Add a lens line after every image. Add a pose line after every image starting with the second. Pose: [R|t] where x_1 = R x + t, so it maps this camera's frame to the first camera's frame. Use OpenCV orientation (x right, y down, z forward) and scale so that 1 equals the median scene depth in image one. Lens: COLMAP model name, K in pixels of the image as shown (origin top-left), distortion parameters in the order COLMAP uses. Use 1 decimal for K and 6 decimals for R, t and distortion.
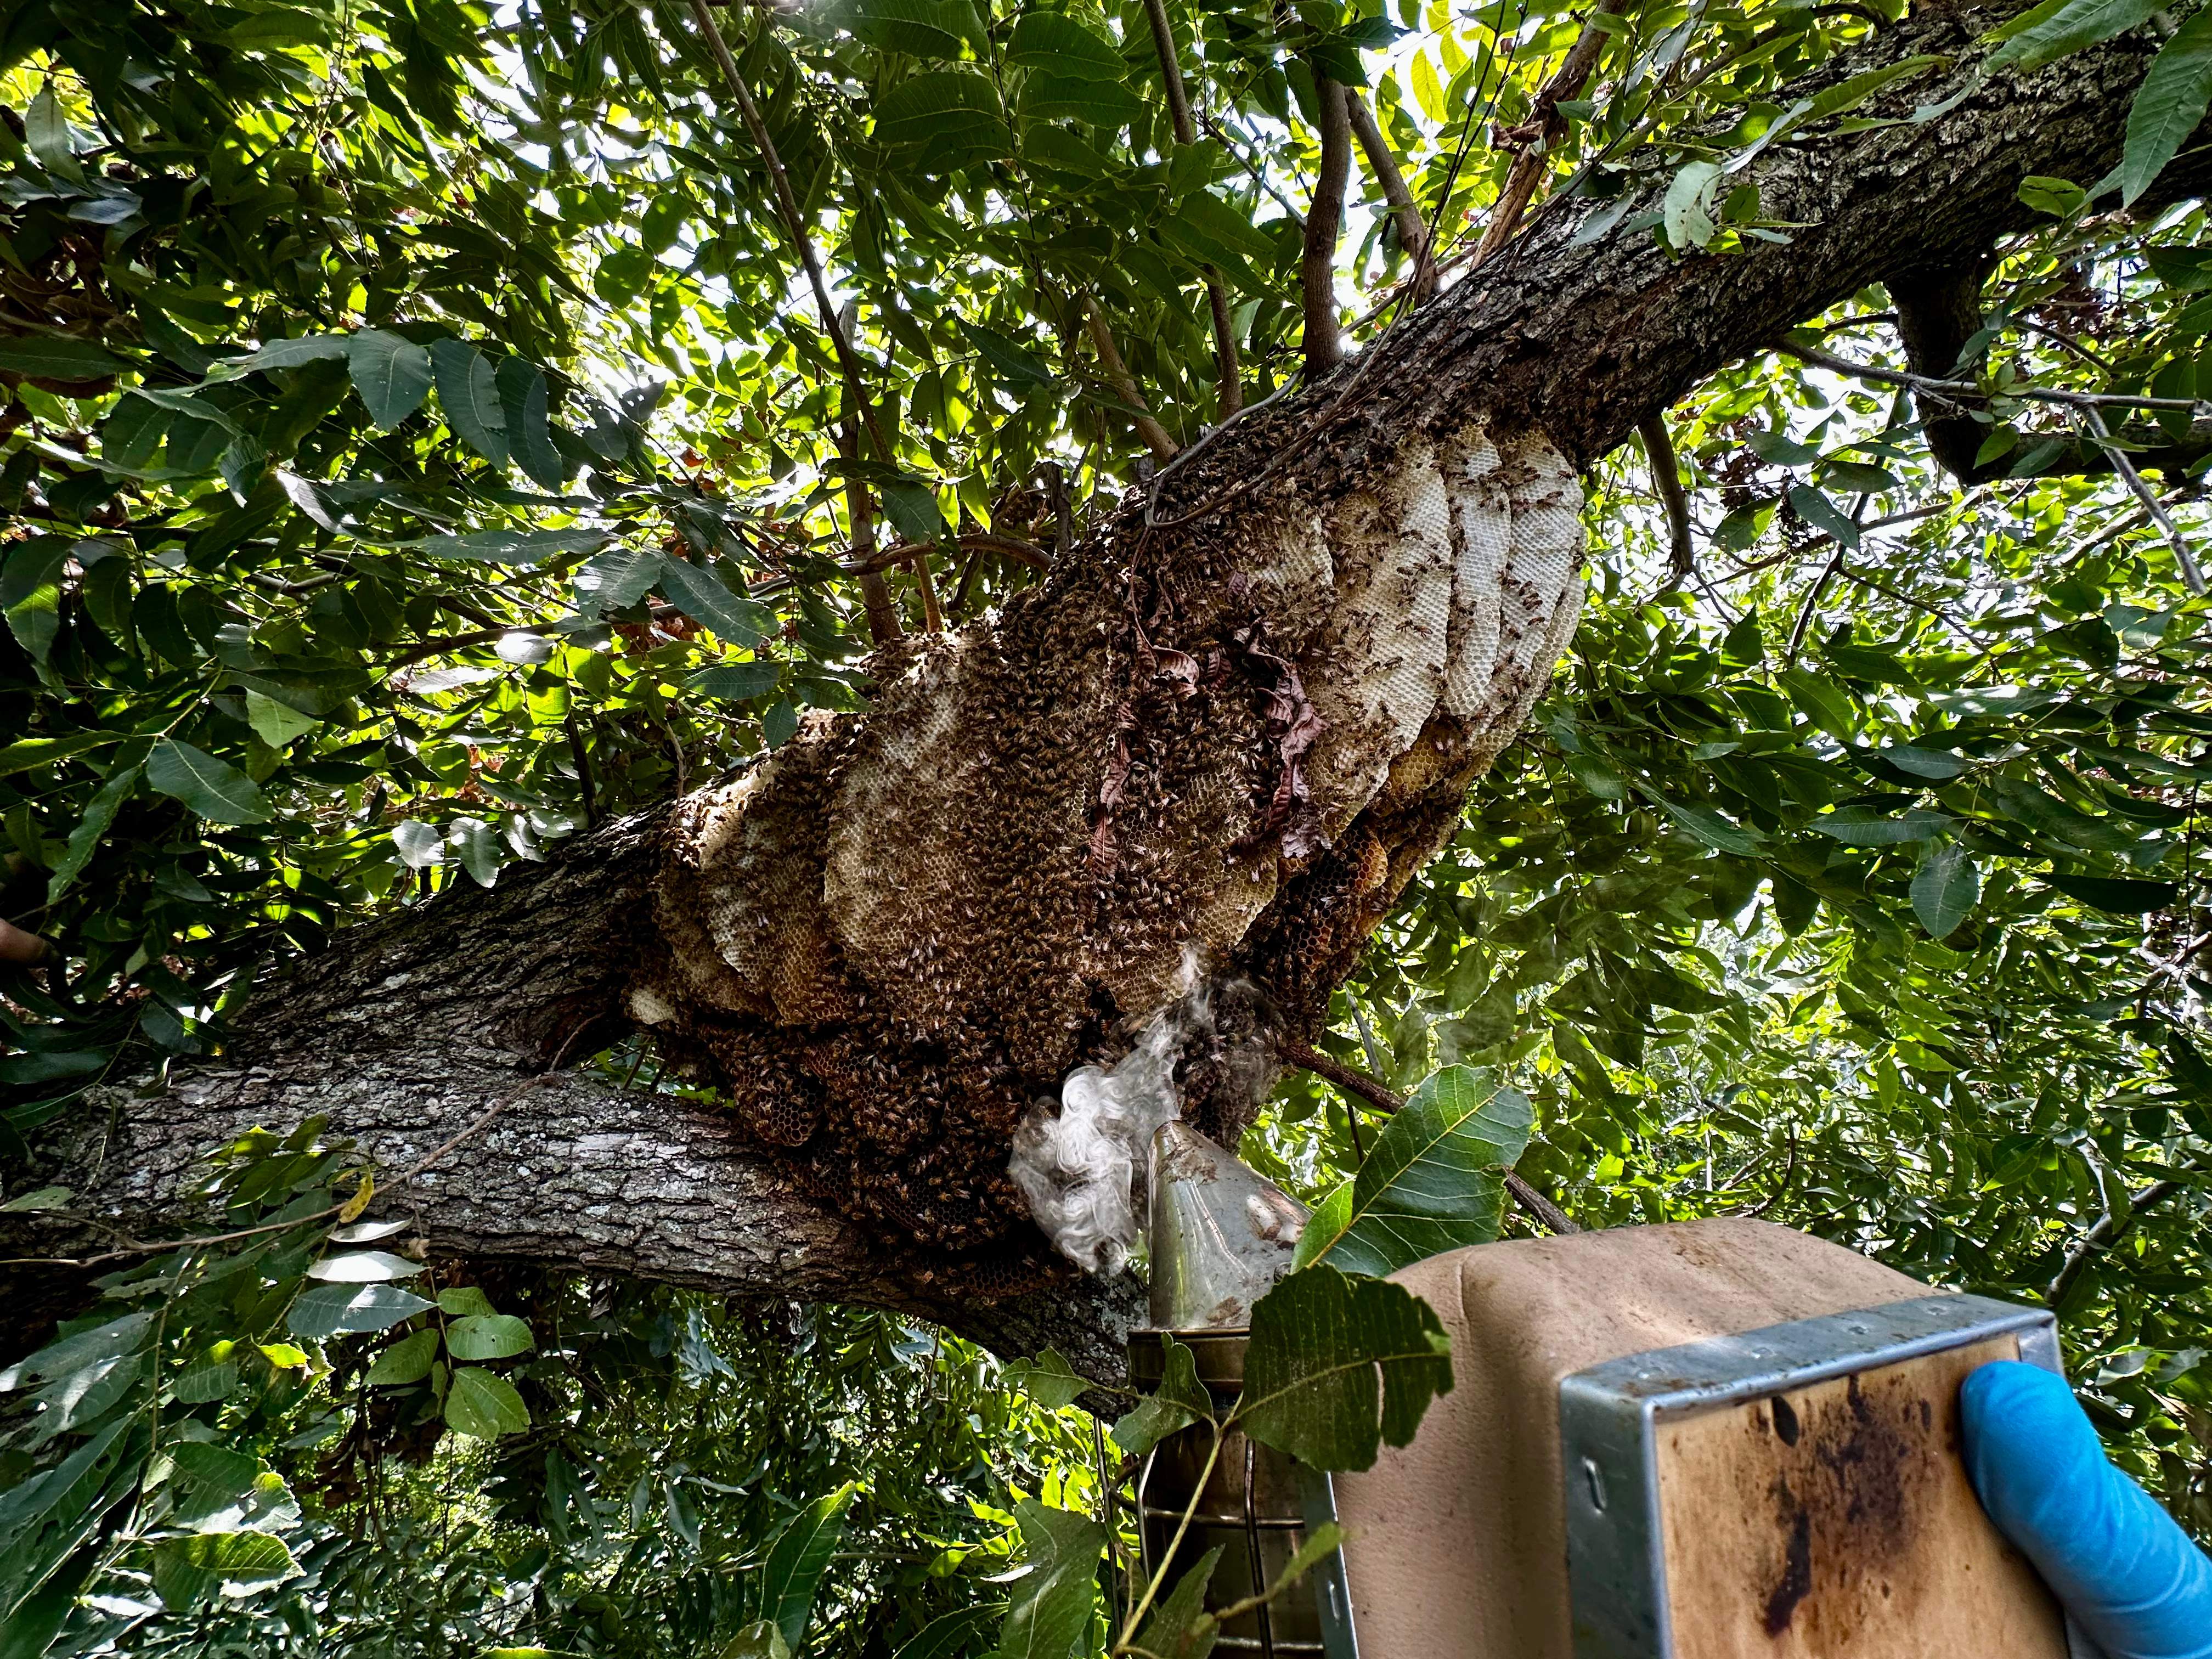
lens RADIAL K [[887.1, 0, 1102.7], [0, 887.1, 830.6], [0, 0, 1]] dist [0.001445, -0.000334]
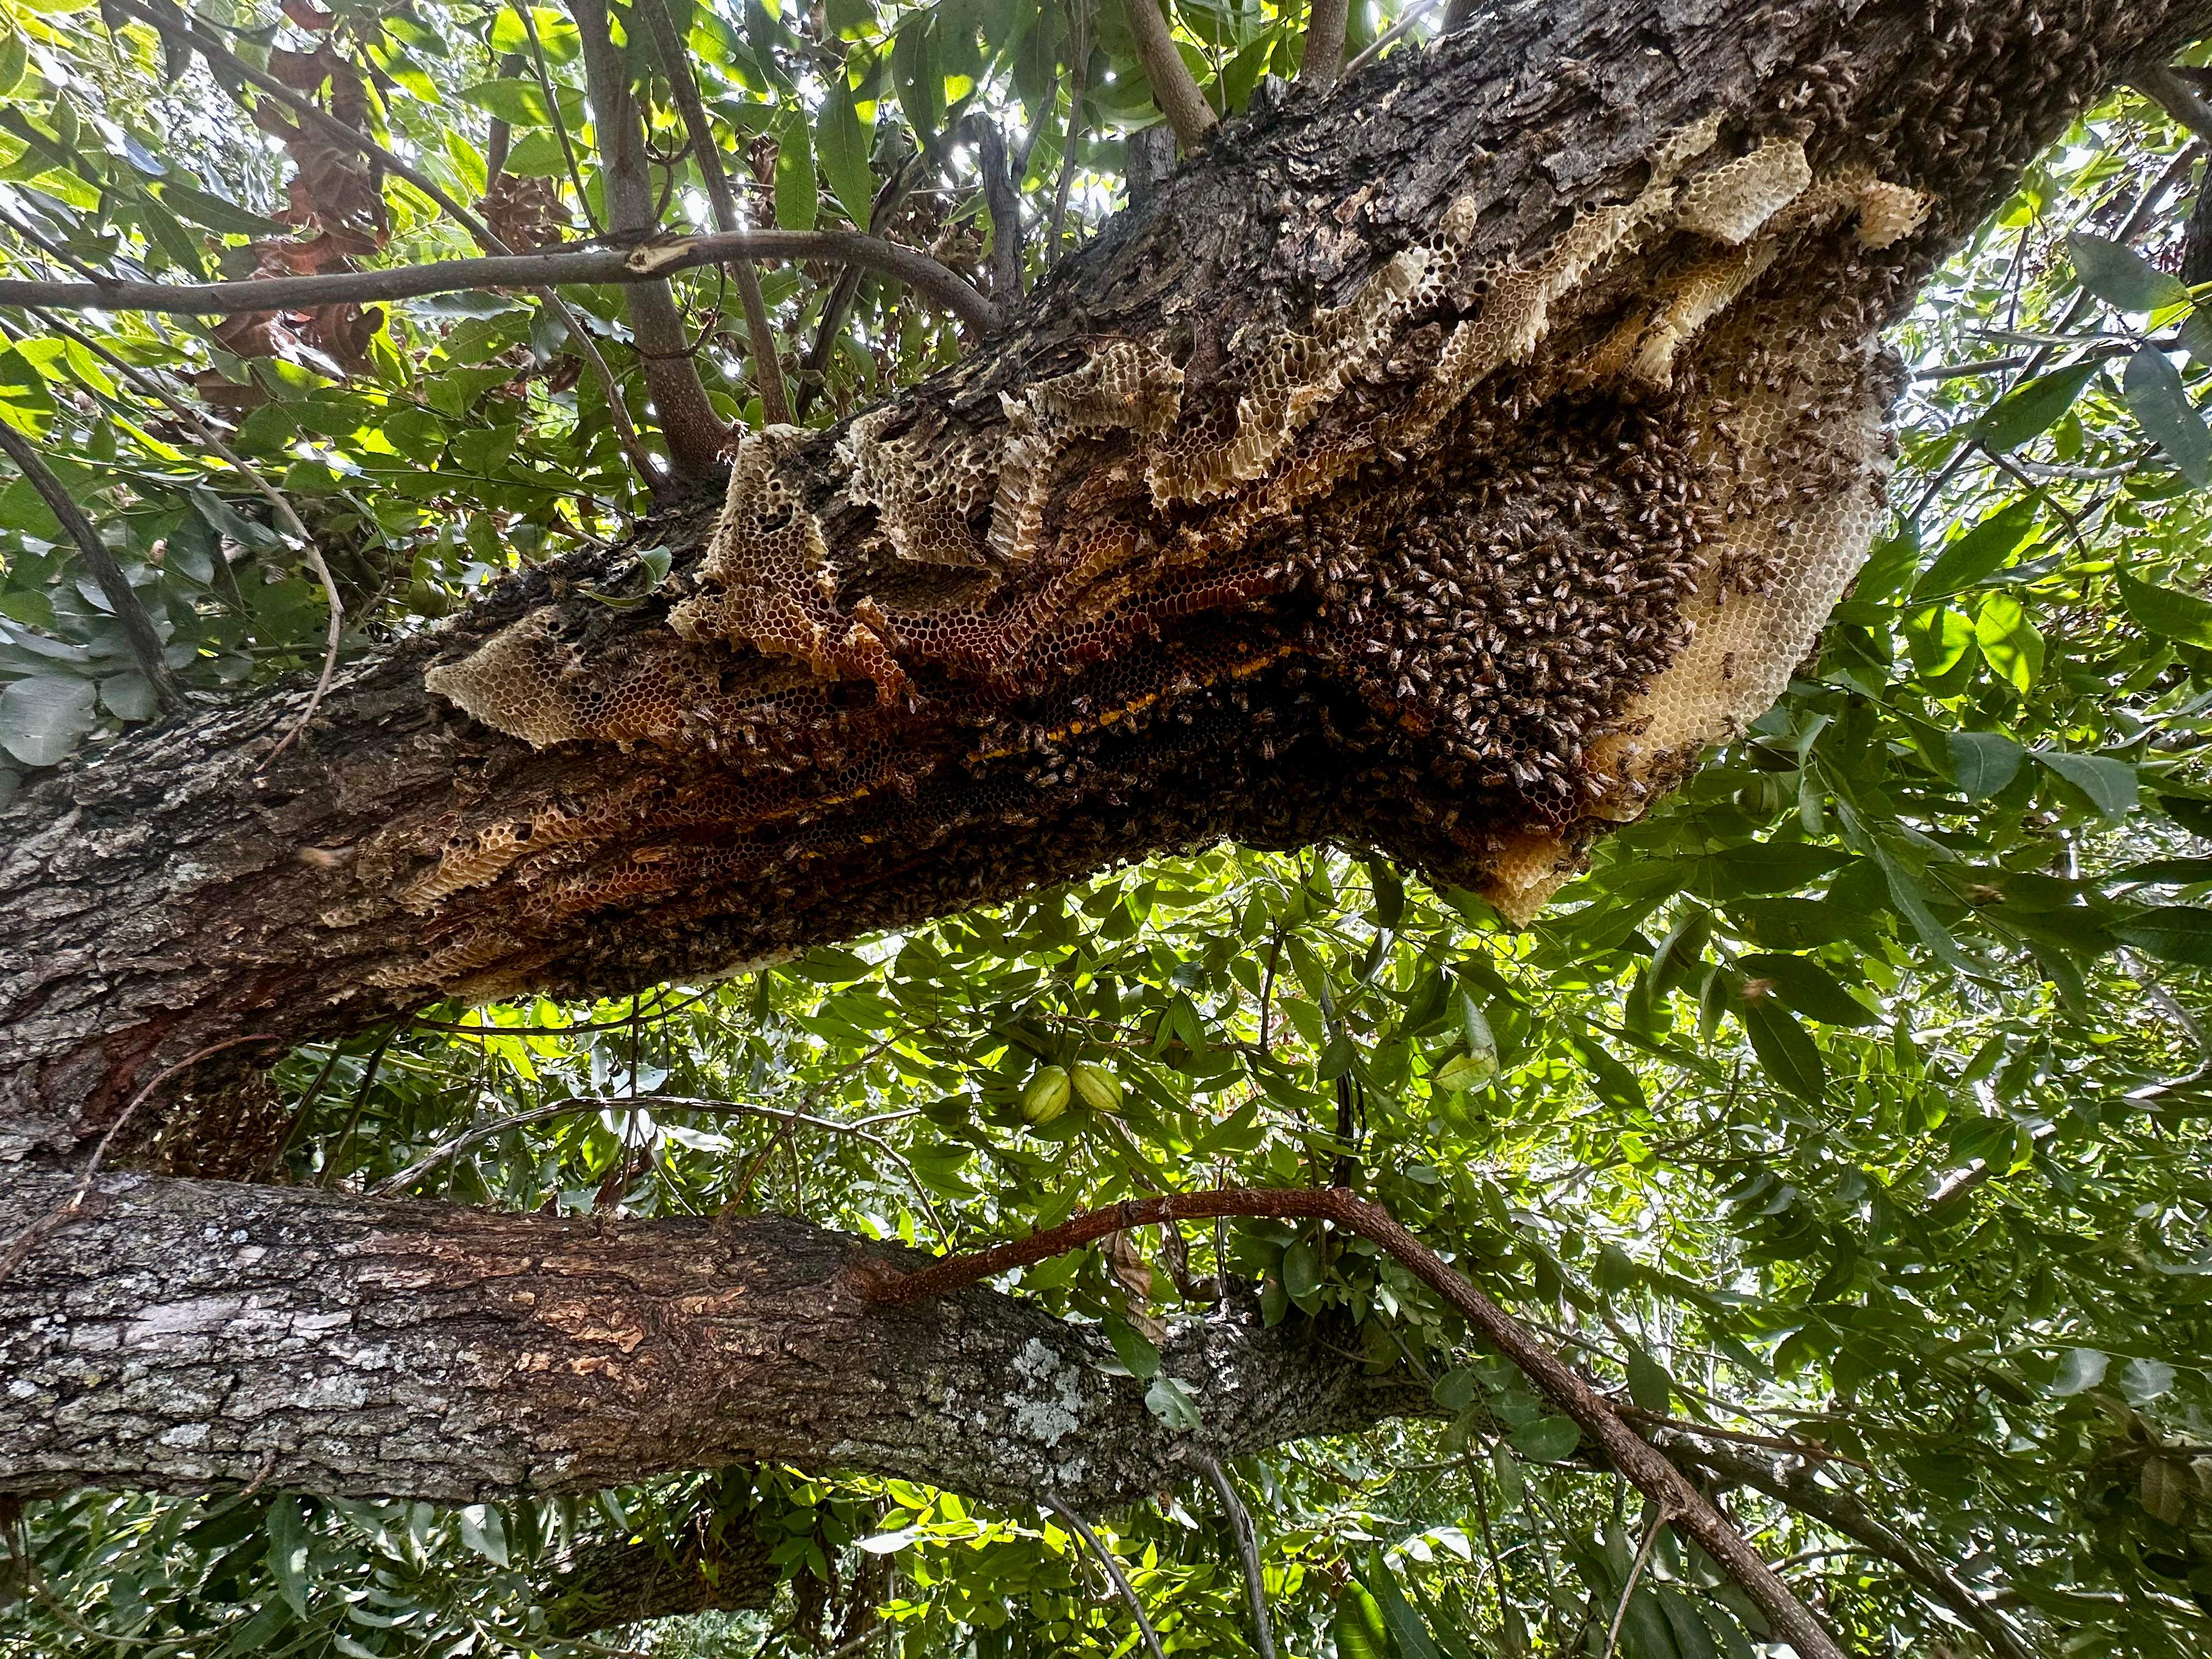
lens RADIAL K [[887.5, 0, 1107.9], [0, 887.5, 831.9], [0, 0, 1]] dist [0.000101, -0.000027]
pose [[0.987050, 0.035981, 0.156326, -0.059440], [-0.071690, 0.970730, 0.229224, -0.115444], [-0.143502, -0.237462, 0.960739, 0.367486]]
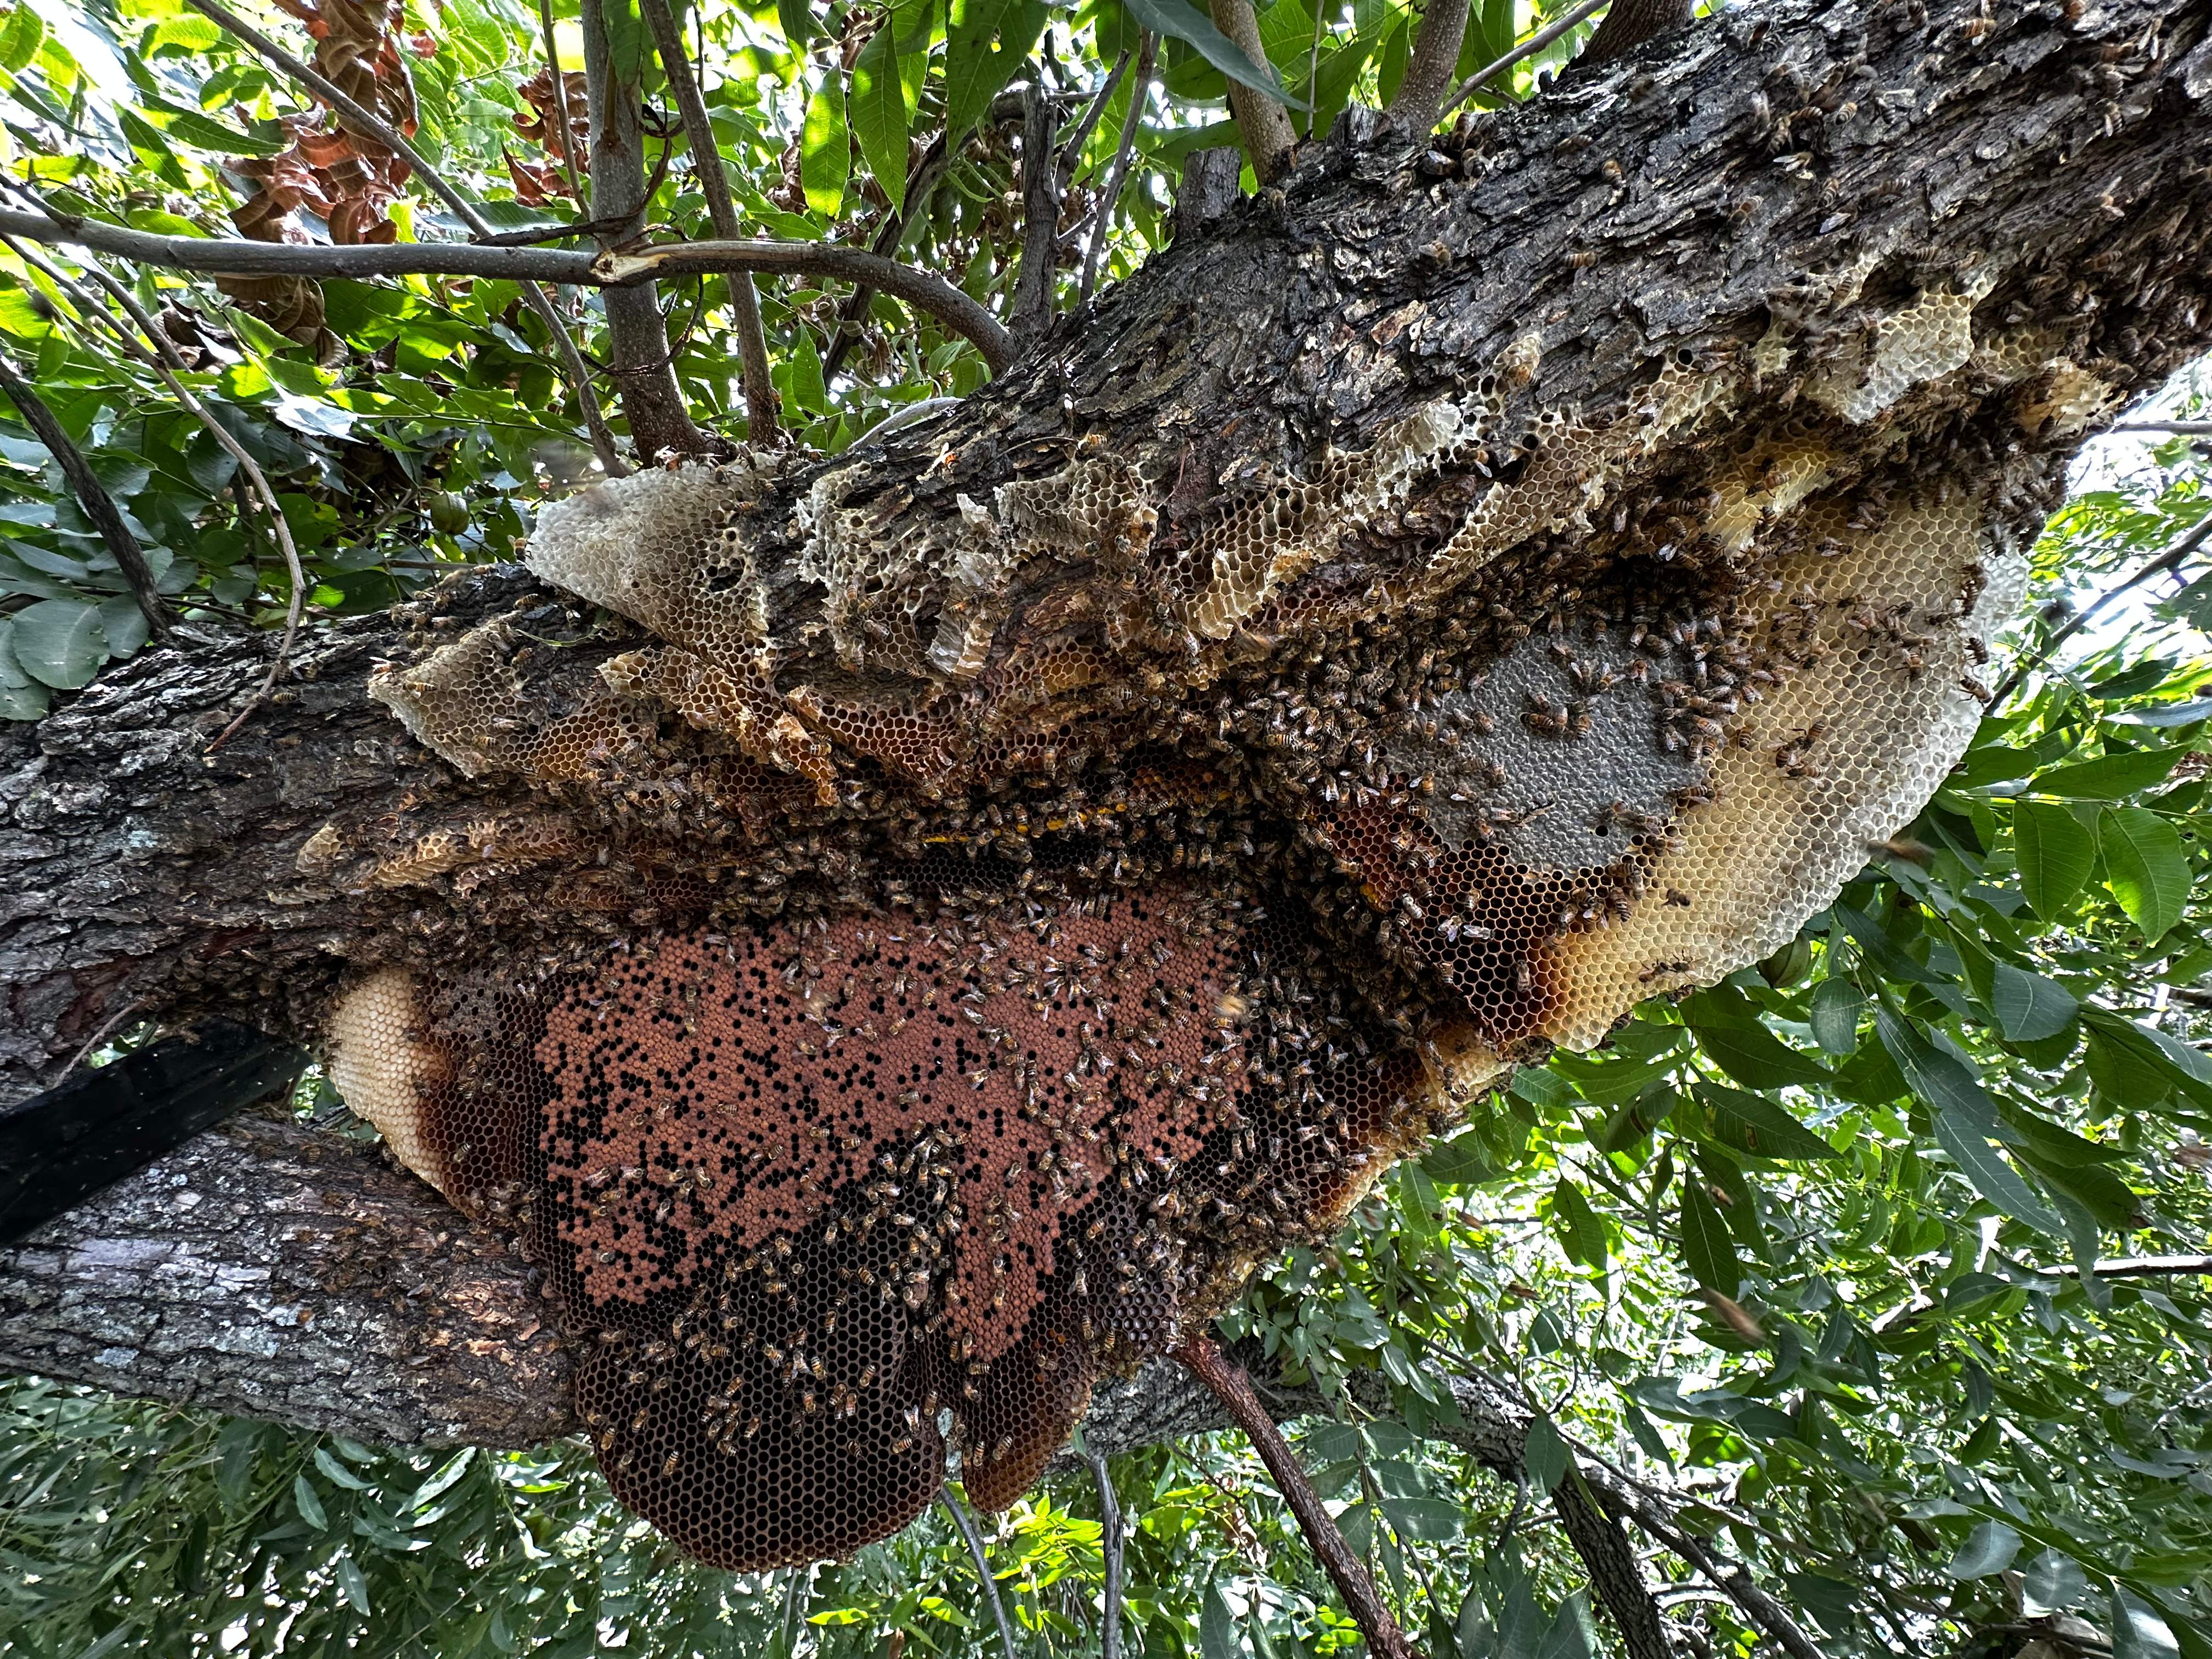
lens RADIAL K [[887.5, 0, 1107.9], [0, 887.5, 831.9], [0, 0, 1]] dist [0.000101, -0.000027]
pose [[0.978952, 0.176083, 0.103192, 0.000986], [-0.201400, 0.915319, 0.348753, -0.240455], [-0.033044, -0.362195, 0.931516, 0.428413]]
